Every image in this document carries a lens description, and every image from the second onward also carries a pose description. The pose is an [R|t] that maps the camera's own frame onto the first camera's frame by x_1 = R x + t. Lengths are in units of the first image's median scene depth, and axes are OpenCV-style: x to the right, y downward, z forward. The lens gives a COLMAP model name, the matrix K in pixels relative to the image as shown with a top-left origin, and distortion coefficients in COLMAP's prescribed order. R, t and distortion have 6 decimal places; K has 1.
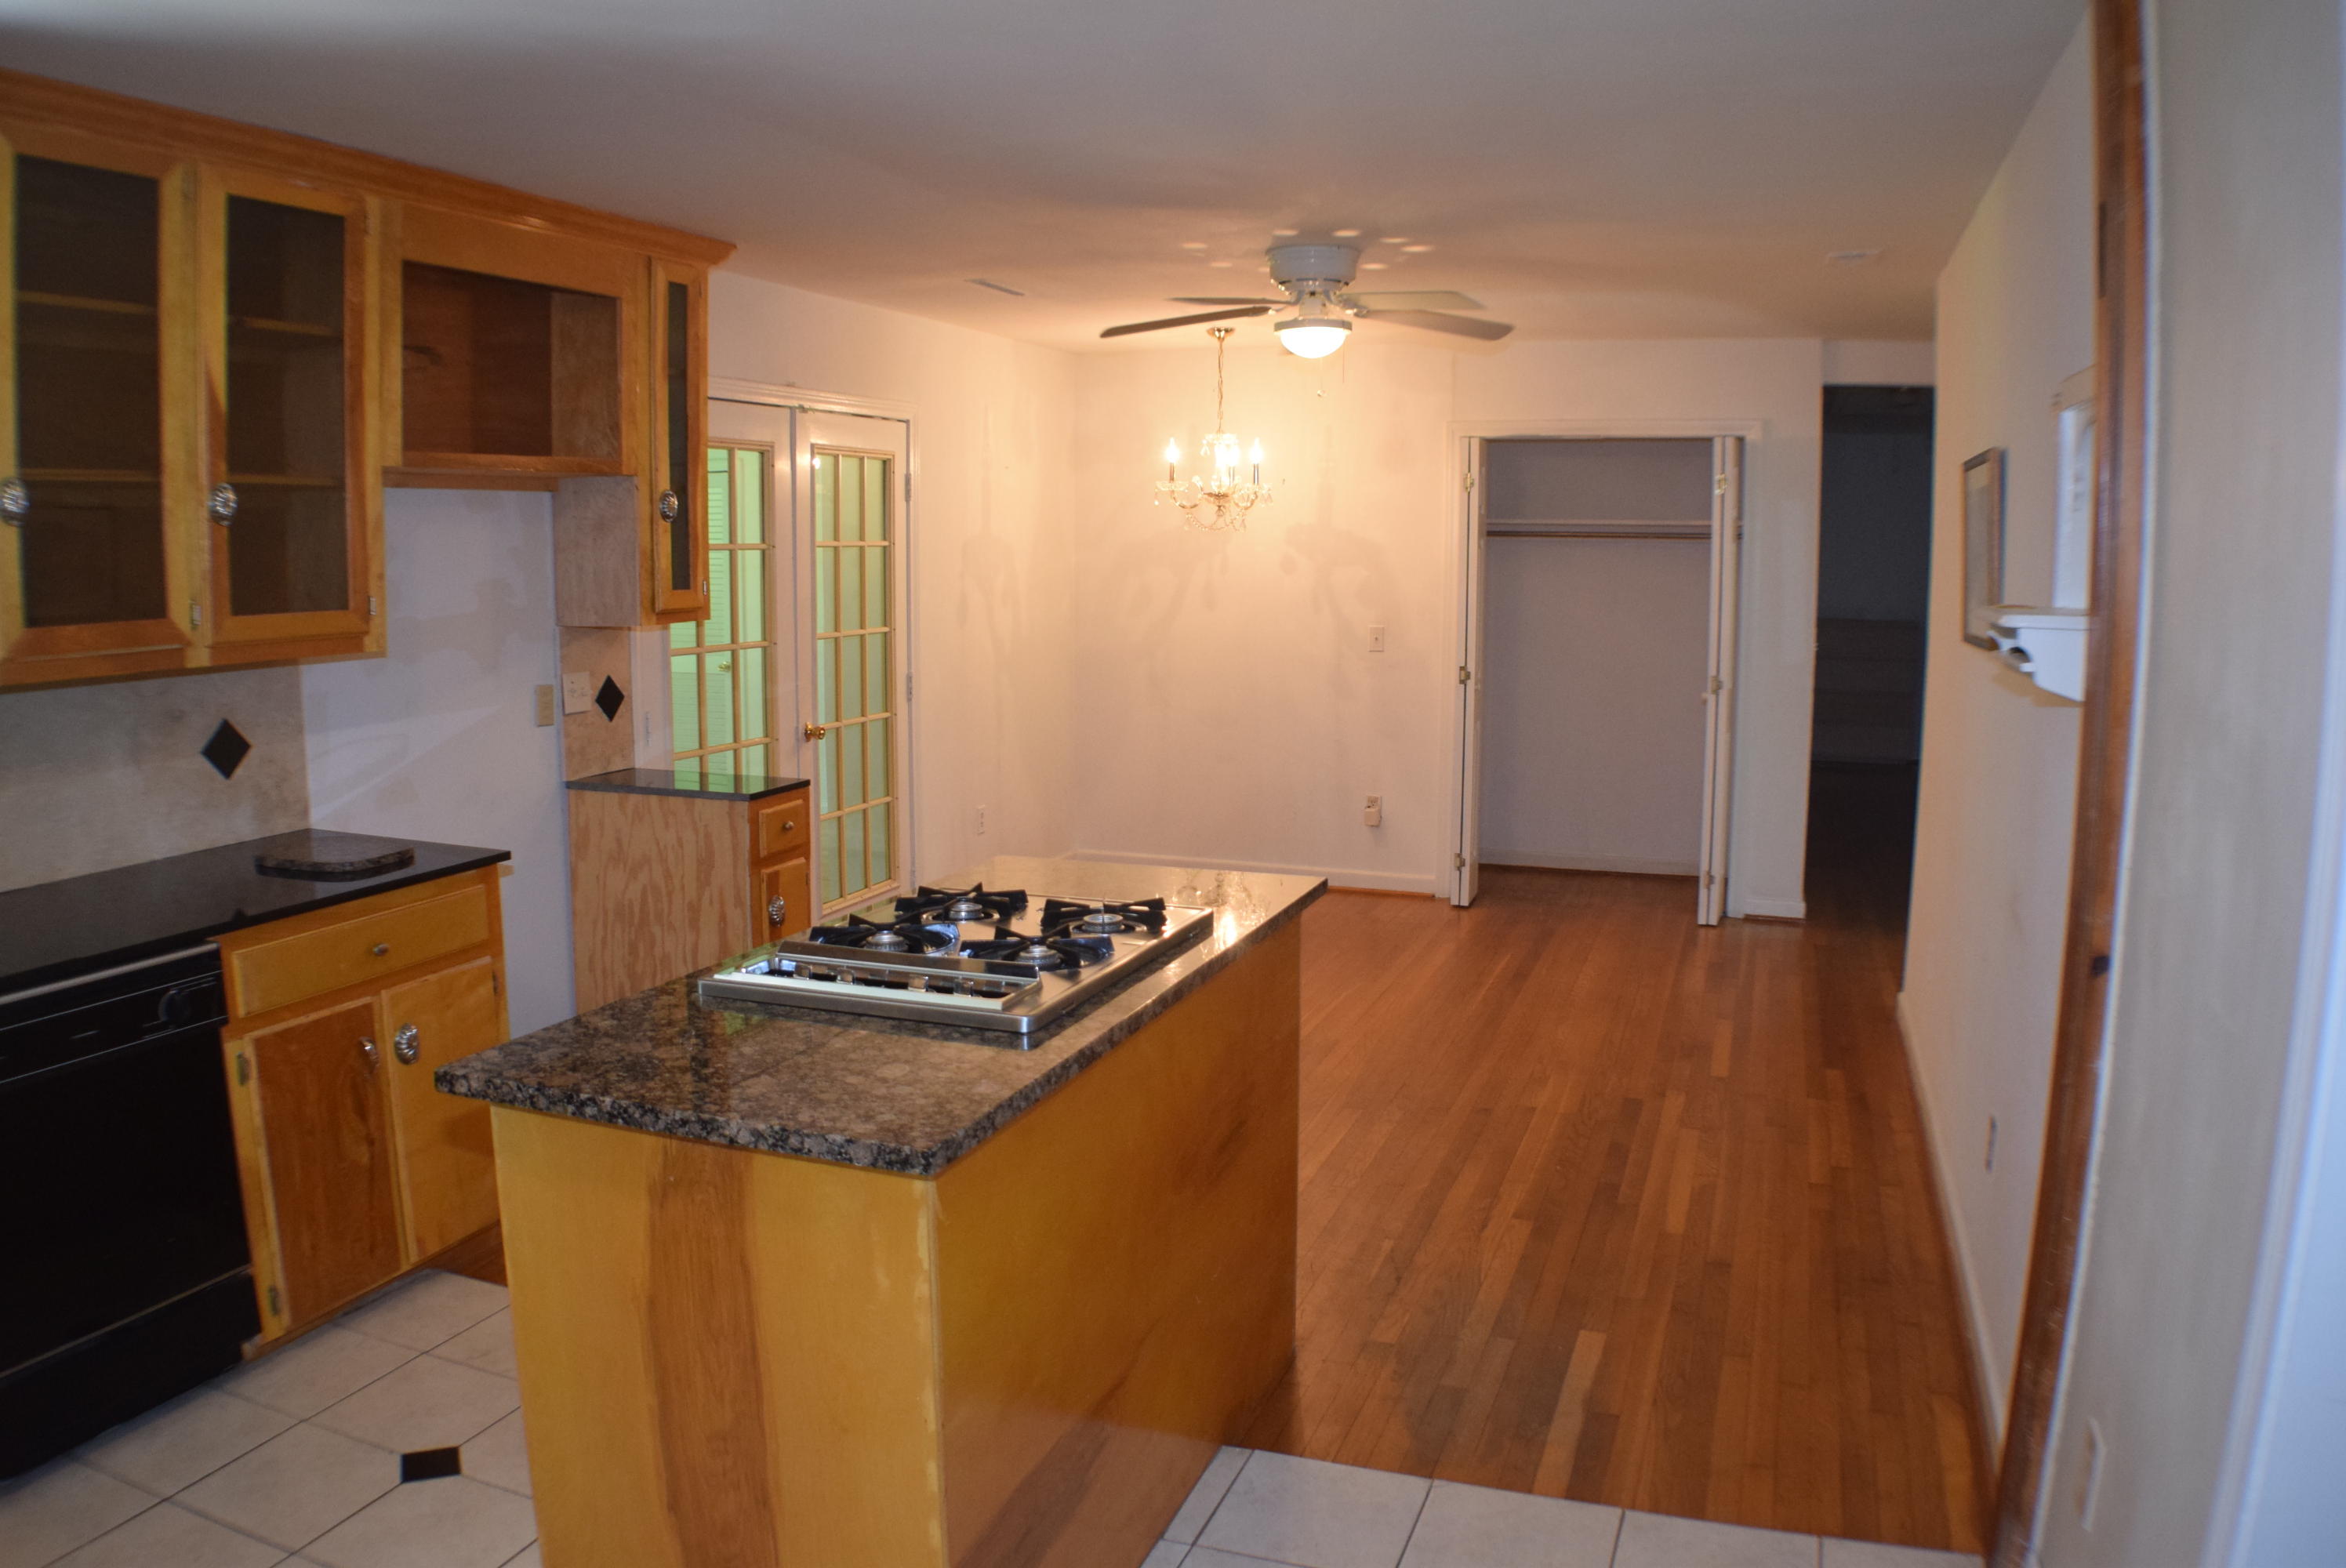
lens RADIAL K [[1711.4, 0, 1165.6], [0, 1711.4, 778.3], [0, 0, 1]] dist [-0.203717, 0.052597]
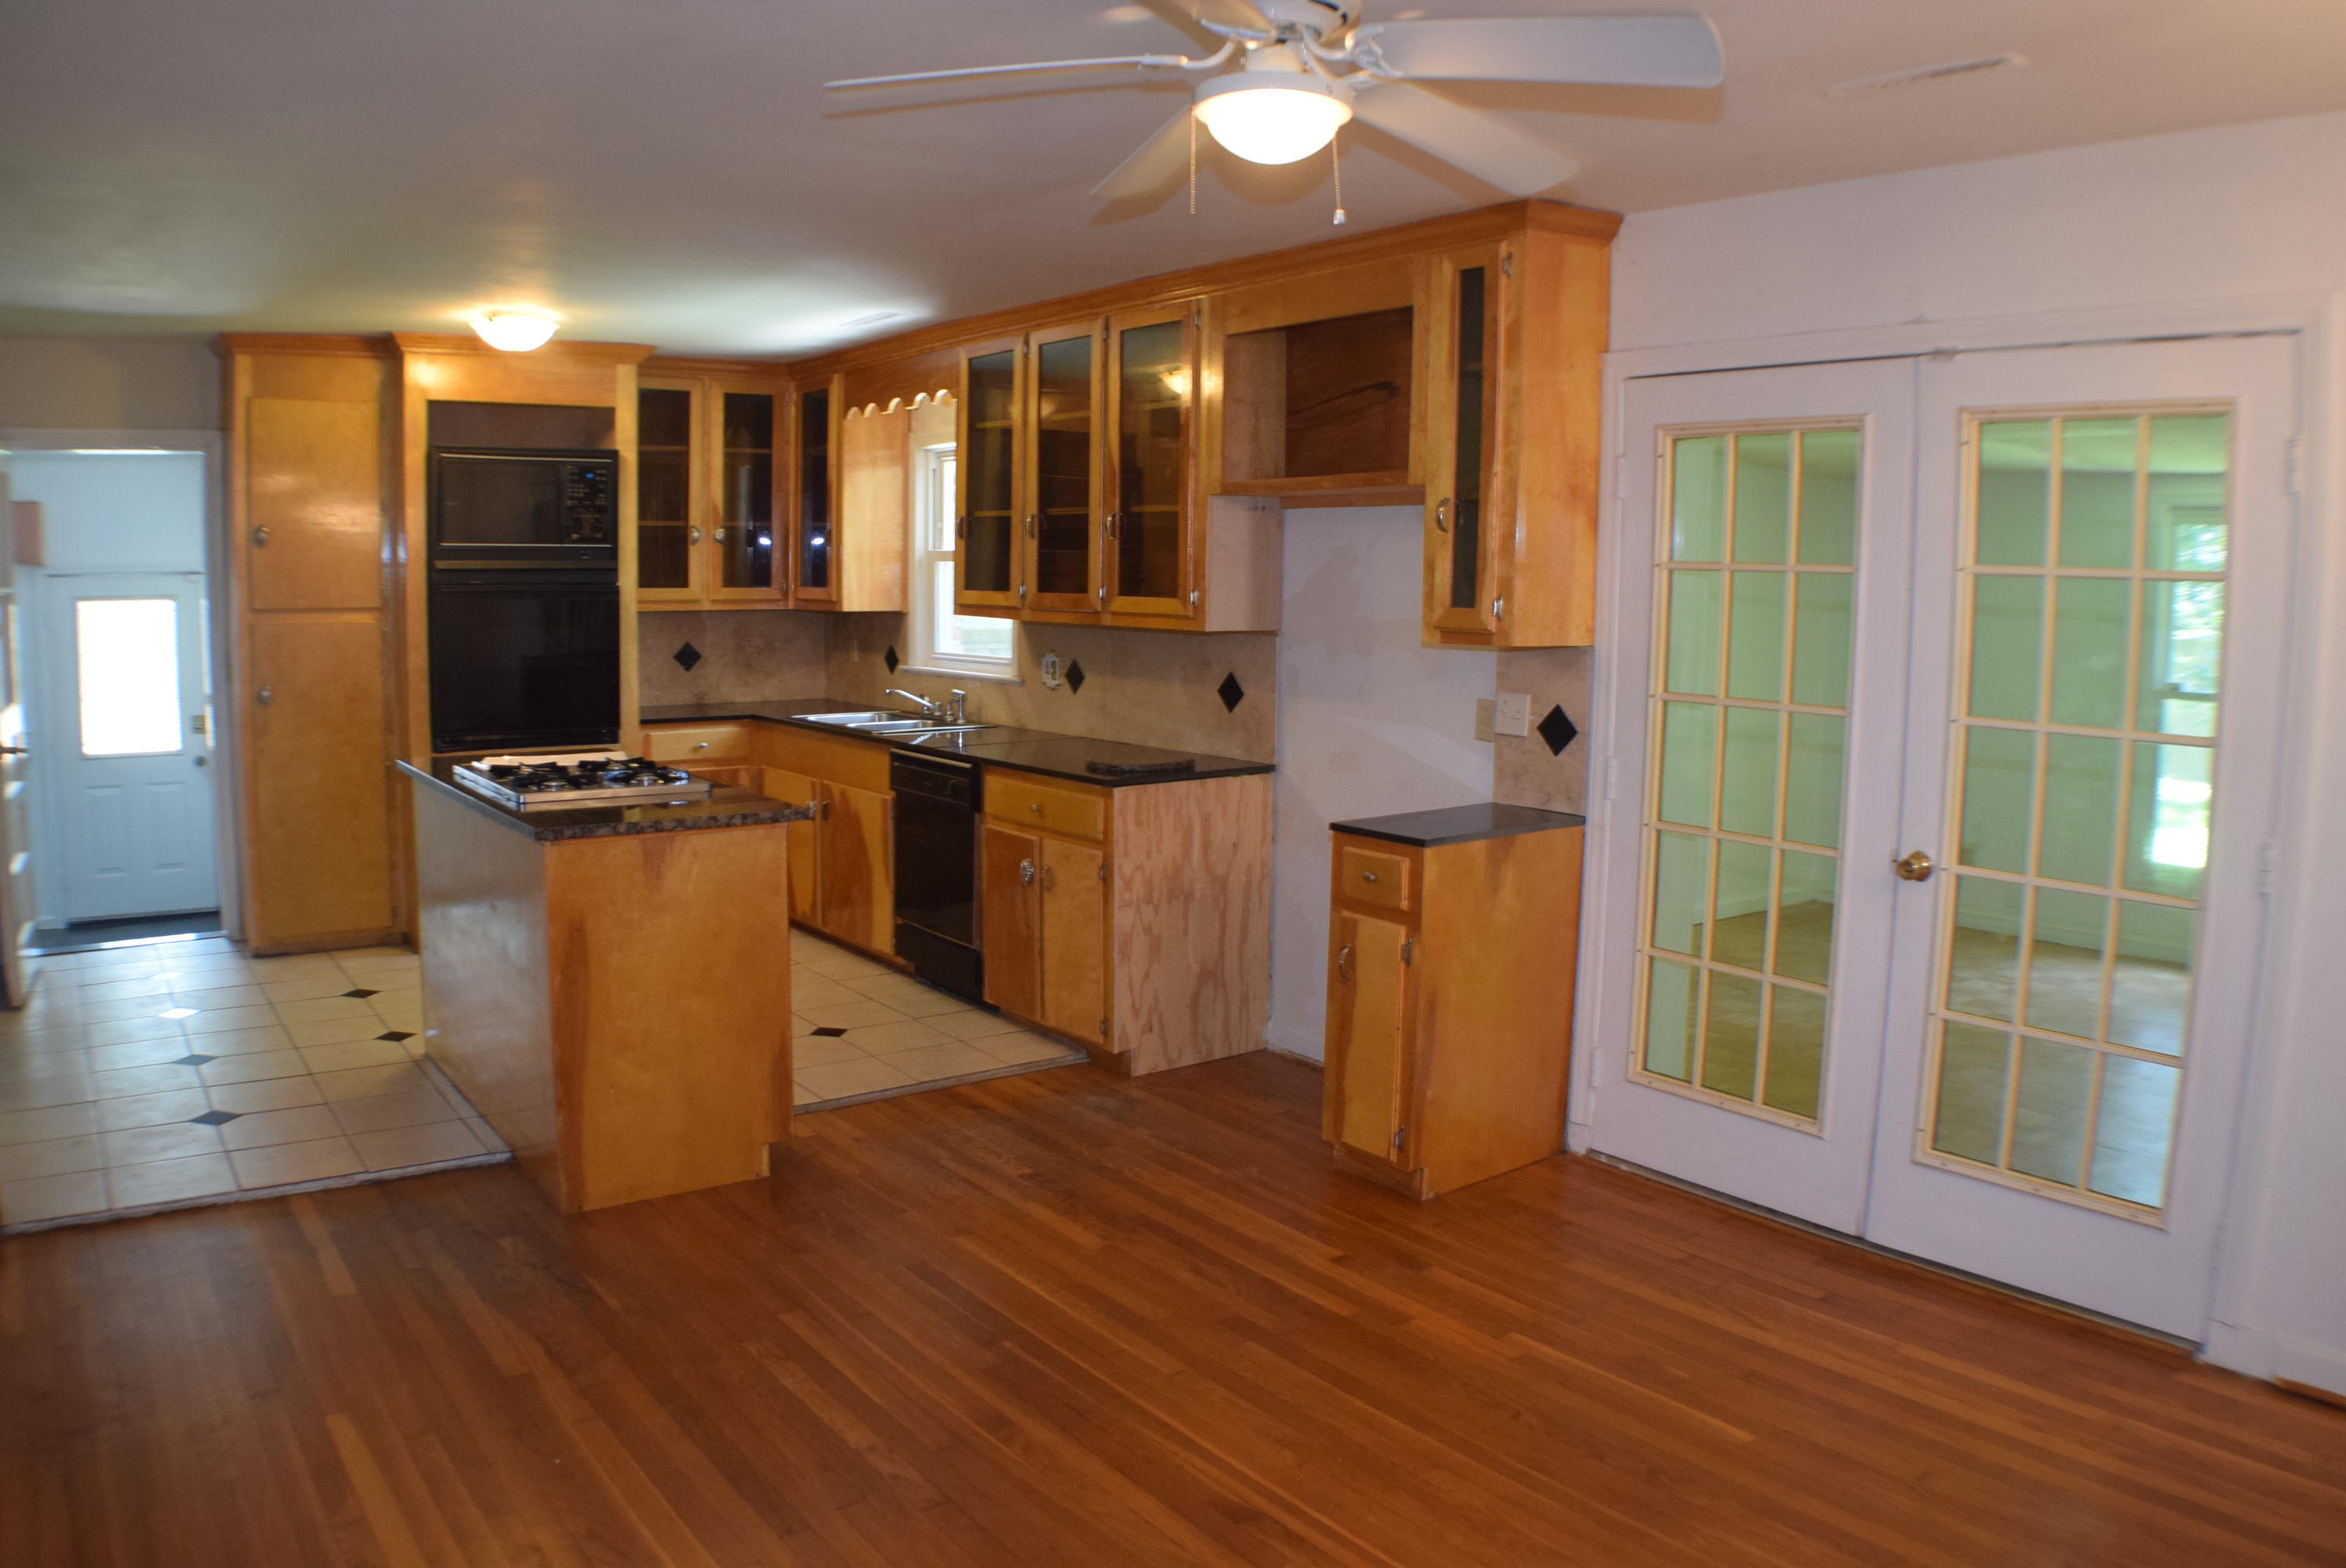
lens RADIAL K [[1711.4, 0, 1157.7], [0, 1711.4, 784.5], [0, 0, 1]] dist [-0.203717, 0.052597]
pose [[-0.558358, 0.090308, -0.824670, 0.762086], [-0.128888, 0.972544, 0.193767, -0.236913], [0.819527, 0.214481, -0.531388, 1.853468]]
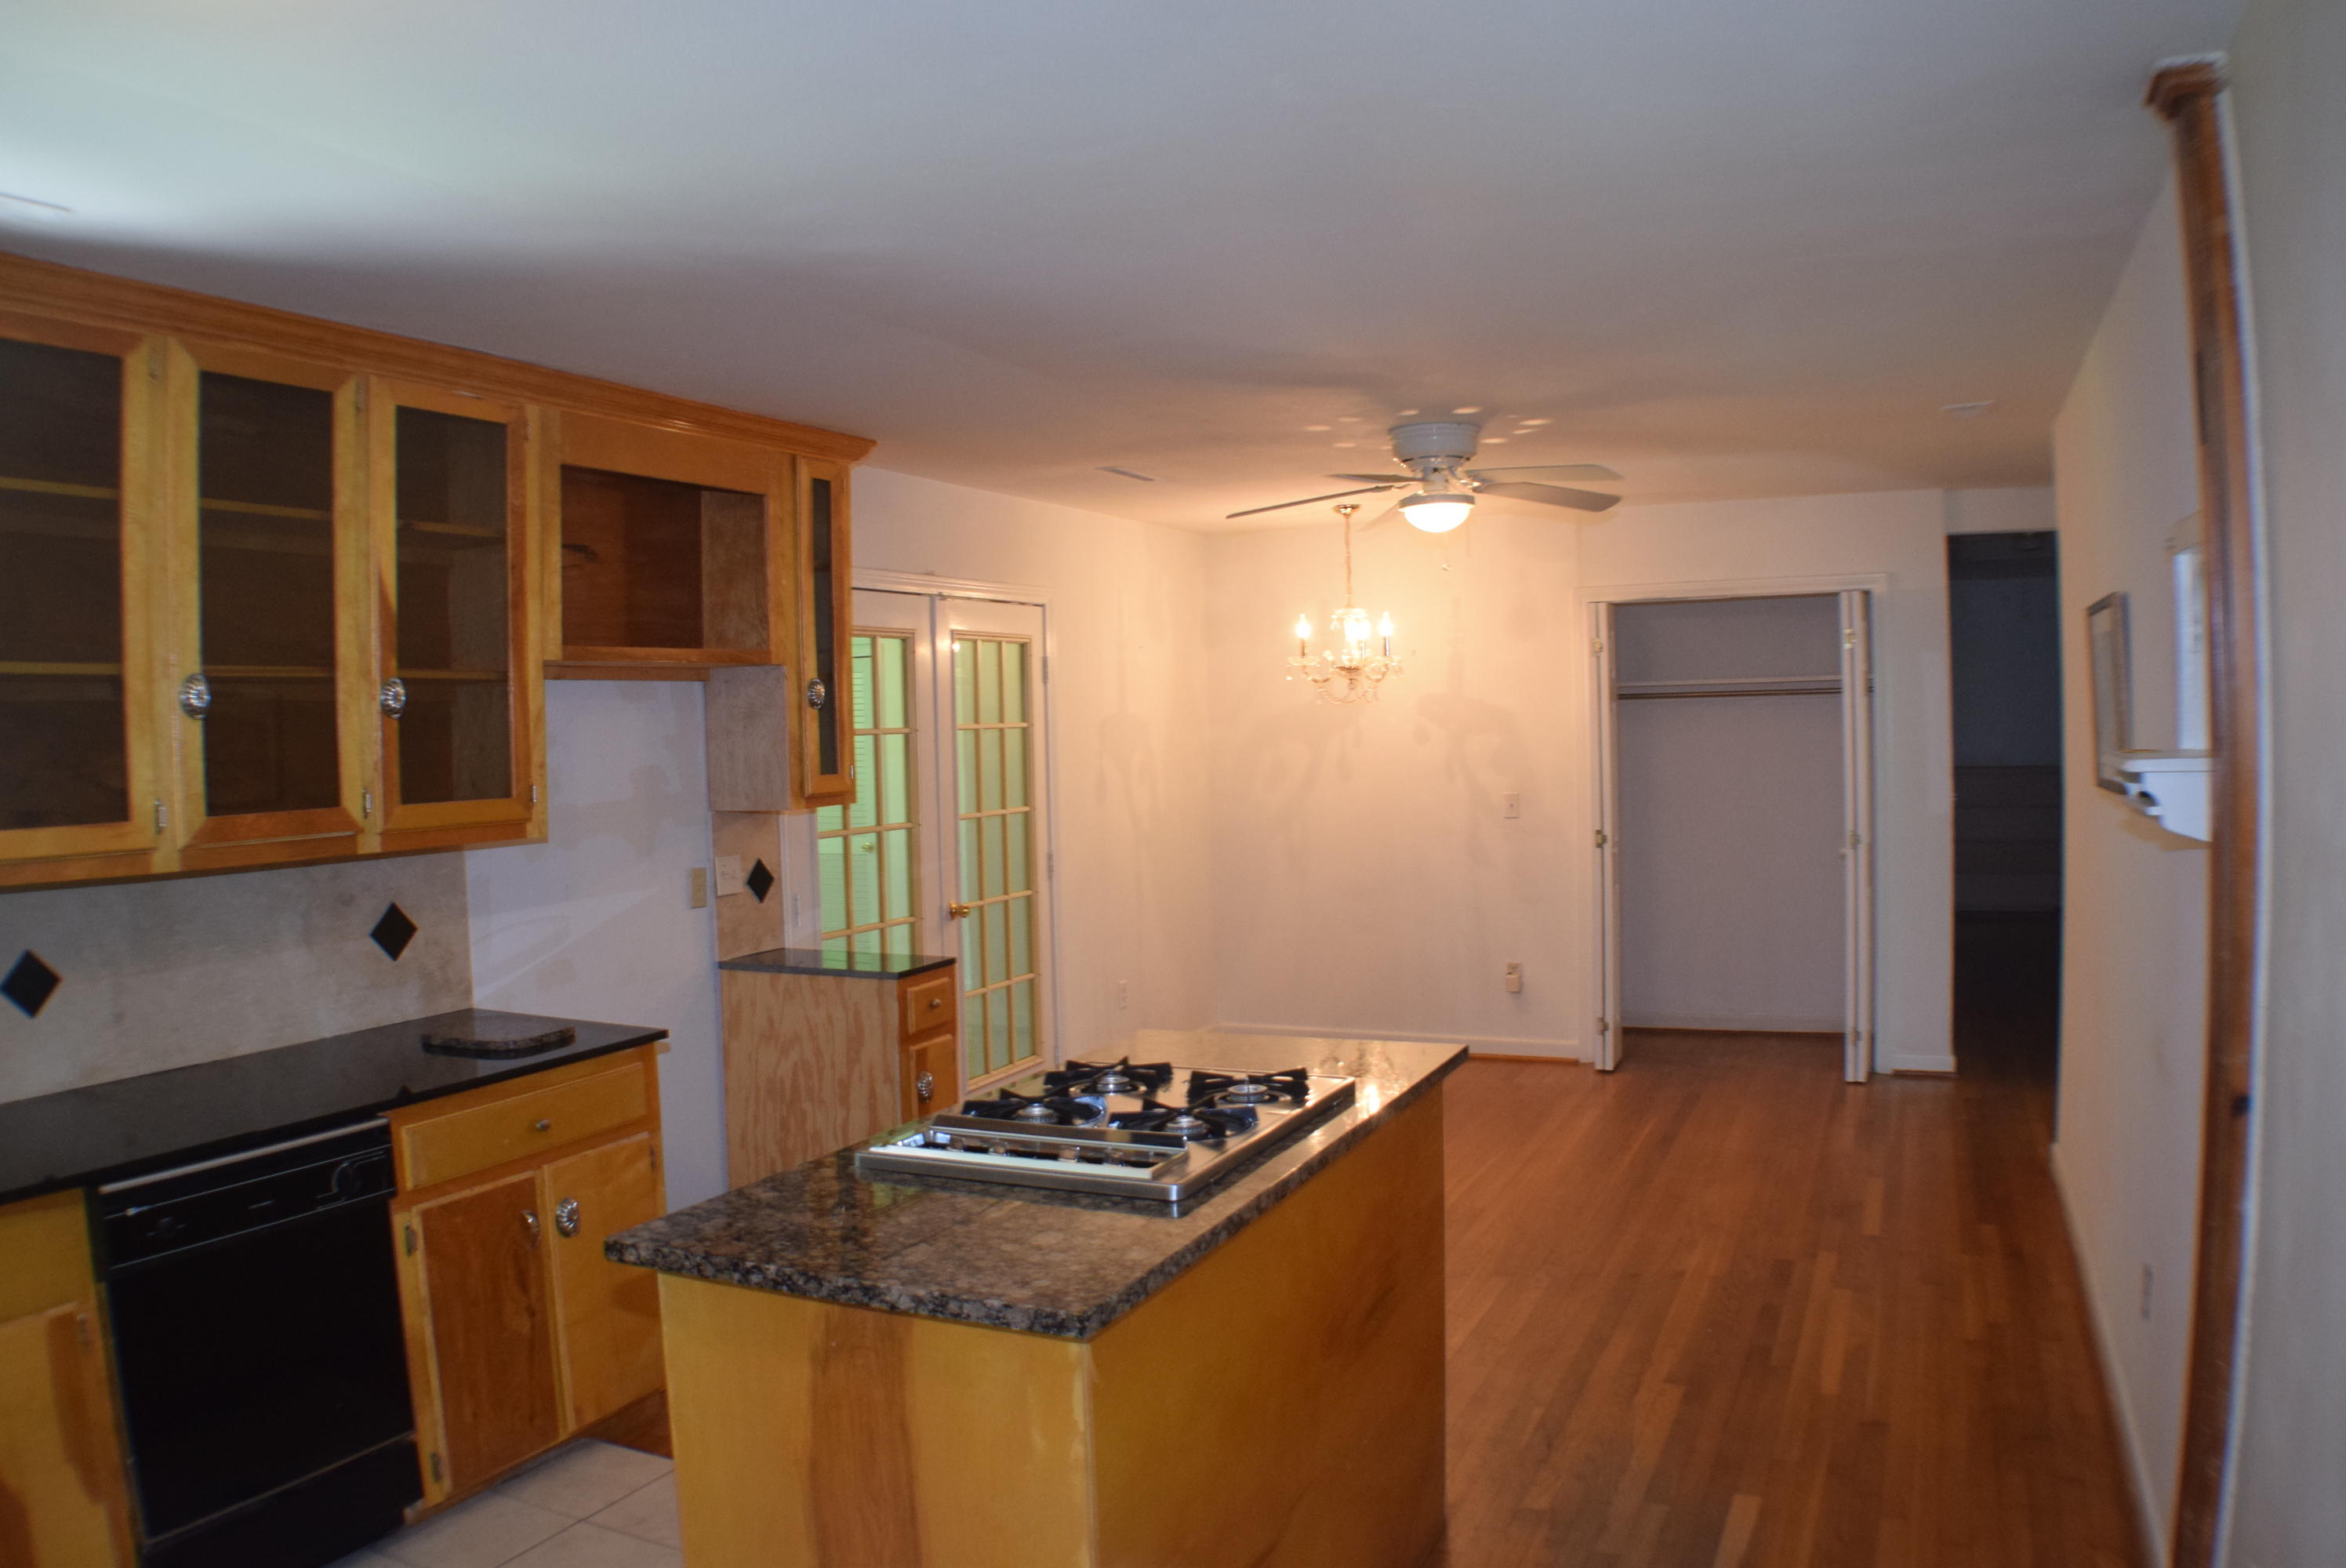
lens RADIAL K [[1711.4, 0, 1148.5], [0, 1711.4, 771.2], [0, 0, 1]] dist [-0.203717, 0.052597]
pose [[0.995692, -0.027835, -0.088447, -0.000592], [0.018386, 0.994207, -0.105897, -0.000166], [0.090883, 0.103814, 0.990436, -0.021961]]
